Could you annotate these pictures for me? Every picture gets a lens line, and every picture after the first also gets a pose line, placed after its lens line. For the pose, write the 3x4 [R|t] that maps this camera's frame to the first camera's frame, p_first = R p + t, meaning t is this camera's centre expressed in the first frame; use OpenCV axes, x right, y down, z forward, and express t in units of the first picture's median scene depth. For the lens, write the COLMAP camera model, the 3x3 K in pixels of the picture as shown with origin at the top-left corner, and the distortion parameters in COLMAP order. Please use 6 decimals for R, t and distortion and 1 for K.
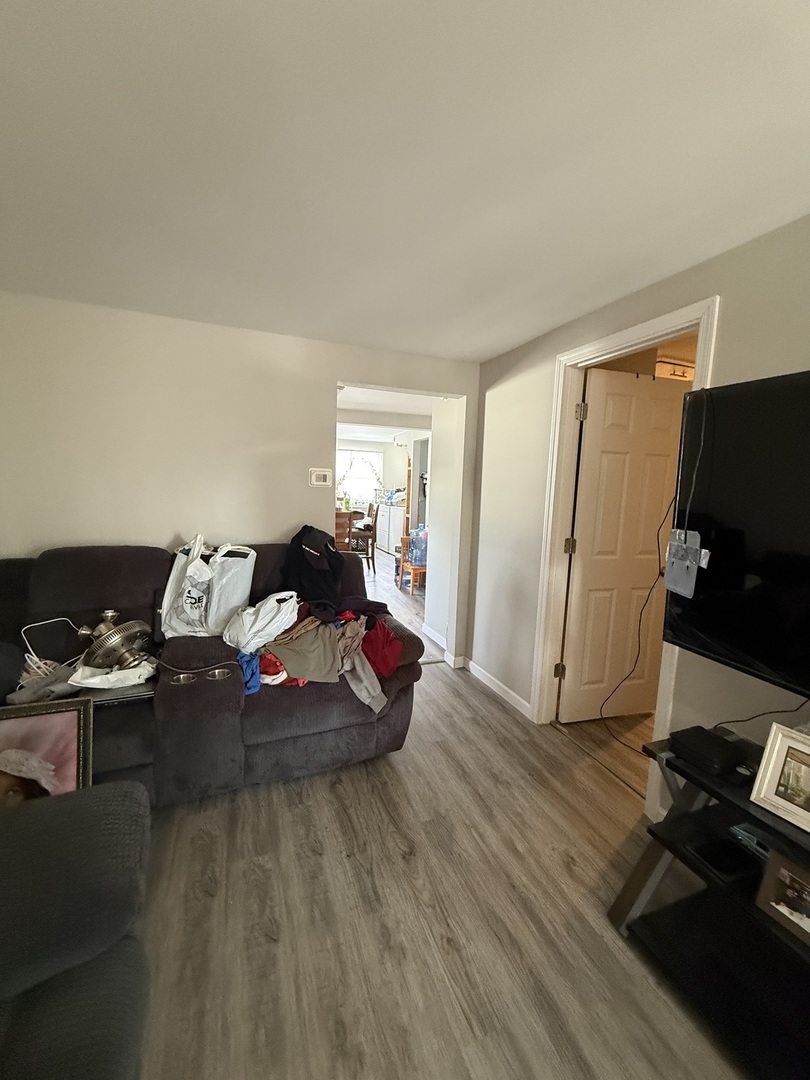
lens RADIAL K [[429.9, 0, 406.5], [0, 429.9, 533.8], [0, 0, 1]] dist [0.001795, -0.000179]
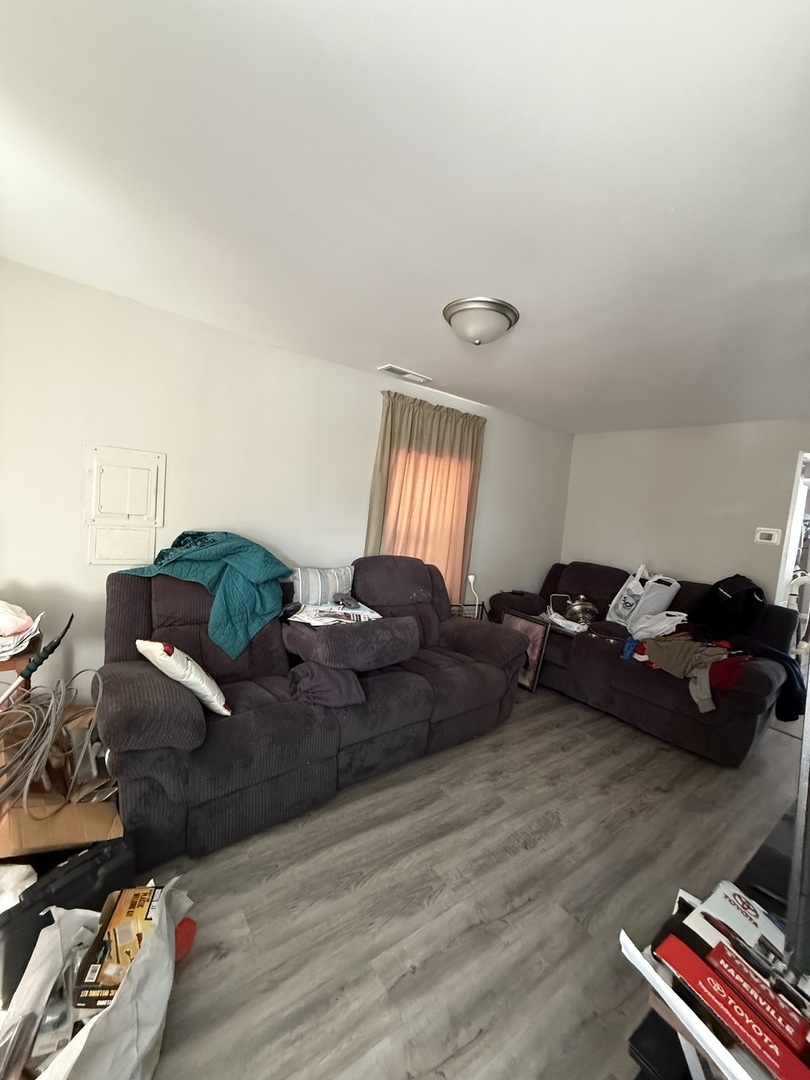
lens RADIAL K [[429.9, 0, 403.4], [0, 429.9, 541.1], [0, 0, 1]] dist [0.001795, -0.000179]
pose [[0.257704, 0.072997, -0.963463, 0.885114], [-0.194218, 0.980704, 0.022354, 0.056962], [0.946503, 0.181361, 0.266908, -0.273787]]
